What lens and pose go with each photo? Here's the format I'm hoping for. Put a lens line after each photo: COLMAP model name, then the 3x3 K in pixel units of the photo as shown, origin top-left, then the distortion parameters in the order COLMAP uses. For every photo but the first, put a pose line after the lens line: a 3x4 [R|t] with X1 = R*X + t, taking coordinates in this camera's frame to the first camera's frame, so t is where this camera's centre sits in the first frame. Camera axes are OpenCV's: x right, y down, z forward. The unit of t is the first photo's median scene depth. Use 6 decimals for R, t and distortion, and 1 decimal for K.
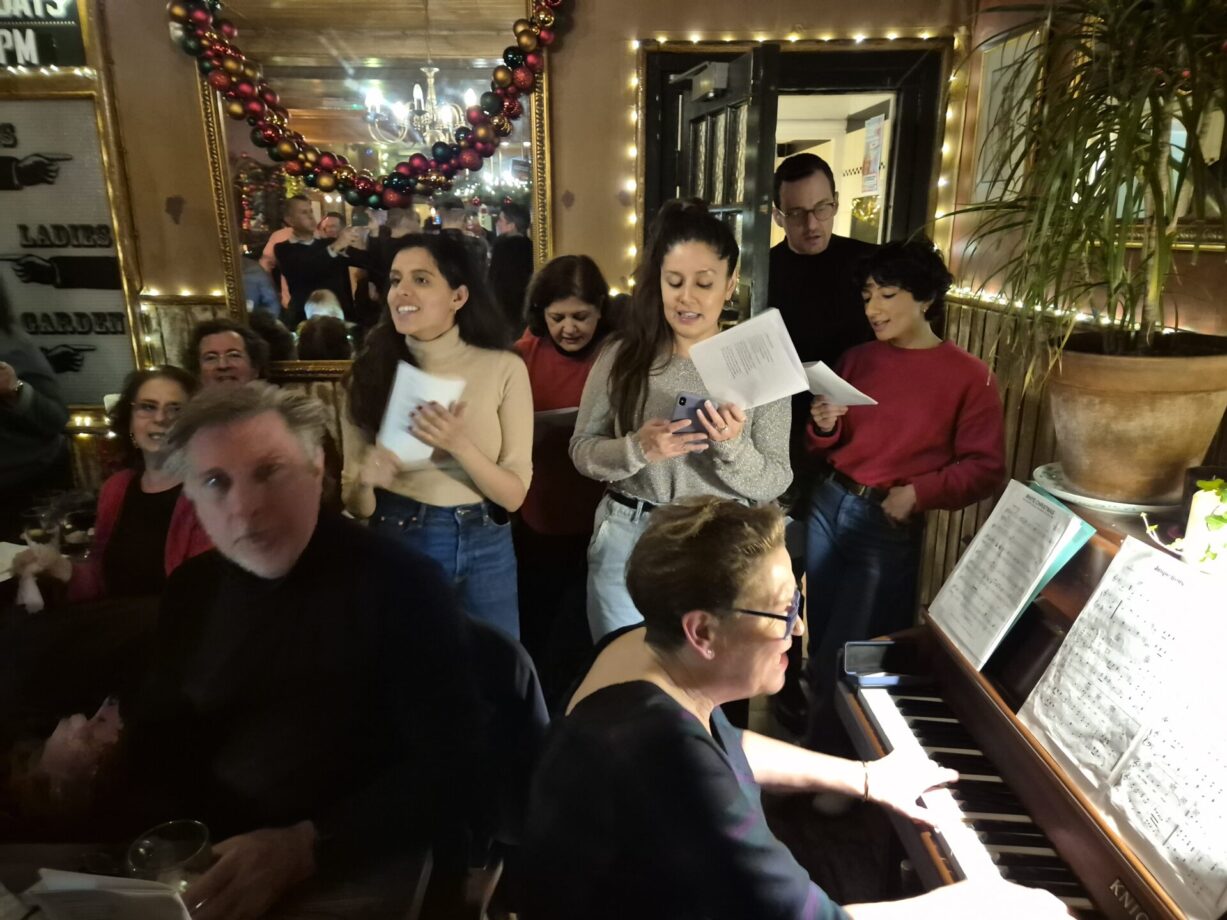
lens RADIAL K [[799.7, 0, 613.5], [0, 799.7, 460.0], [0, 0, 1]] dist [0.034621, -0.044511]
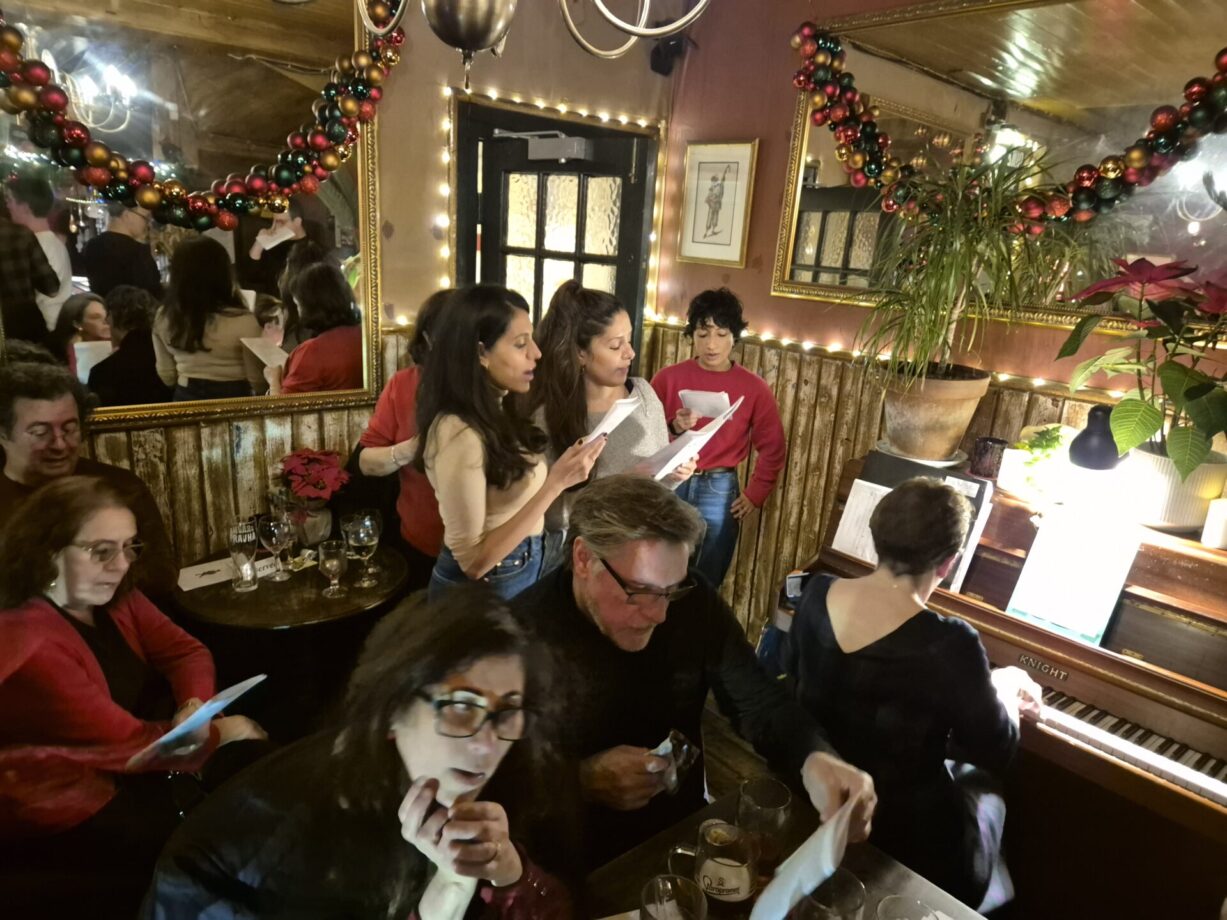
lens RADIAL K [[799.7, 0, 613.5], [0, 799.7, 460.0], [0, 0, 1]] dist [0.034621, -0.044511]
pose [[0.761248, -0.117490, 0.637728, -0.509958], [0.106085, 0.992764, 0.056267, -0.062949], [-0.639724, 0.024820, 0.768203, 0.047673]]
